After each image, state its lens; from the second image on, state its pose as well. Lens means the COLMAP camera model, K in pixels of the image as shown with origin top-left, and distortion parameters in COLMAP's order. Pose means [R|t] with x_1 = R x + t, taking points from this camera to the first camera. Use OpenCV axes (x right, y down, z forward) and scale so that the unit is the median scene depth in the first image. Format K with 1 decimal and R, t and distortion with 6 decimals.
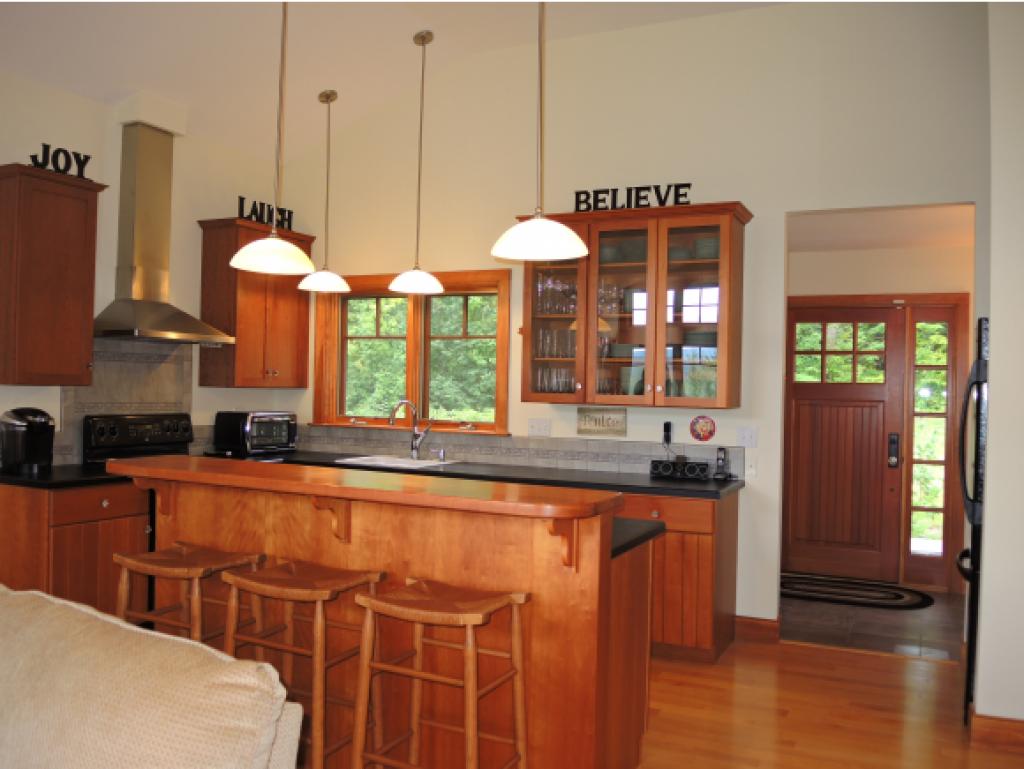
lens RADIAL K [[858.6, 0, 513.8], [0, 858.6, 382.0], [0, 0, 1]] dist [-0.030003, -0.069816]
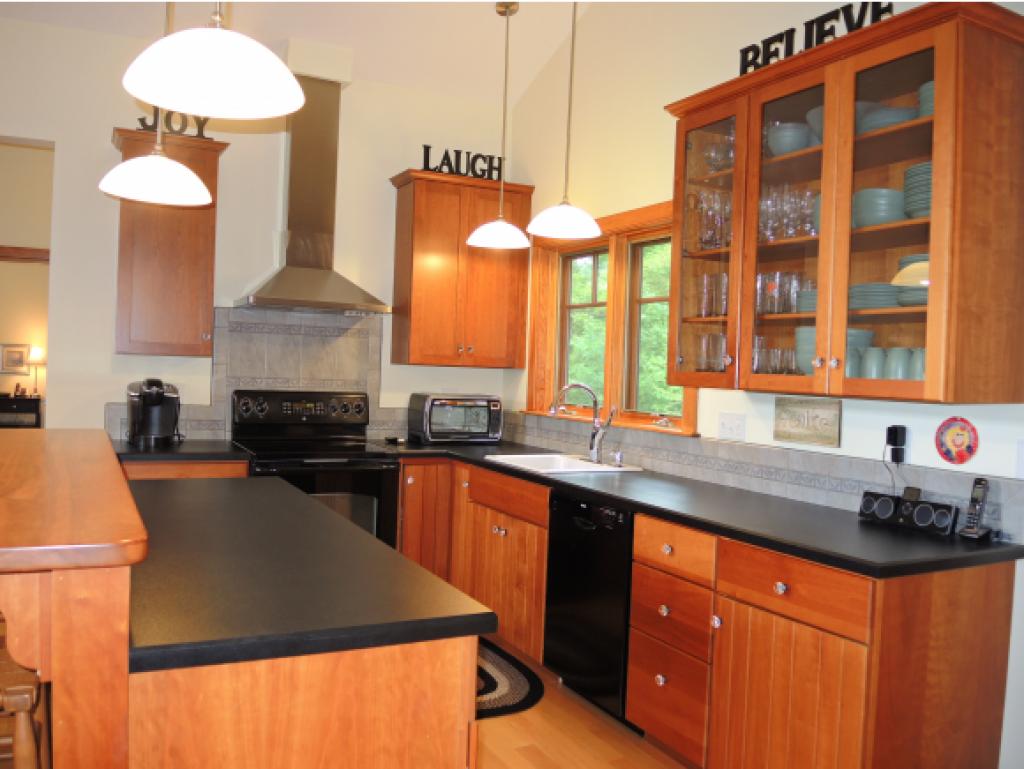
lens RADIAL K [[858.6, 0, 513.8], [0, 858.6, 382.0], [0, 0, 1]] dist [-0.030003, -0.069816]
pose [[0.800368, 0.017249, -0.599261, 0.303394], [-0.017593, 0.999831, 0.005283, 0.018964], [0.599251, 0.006314, 0.800536, 0.391436]]
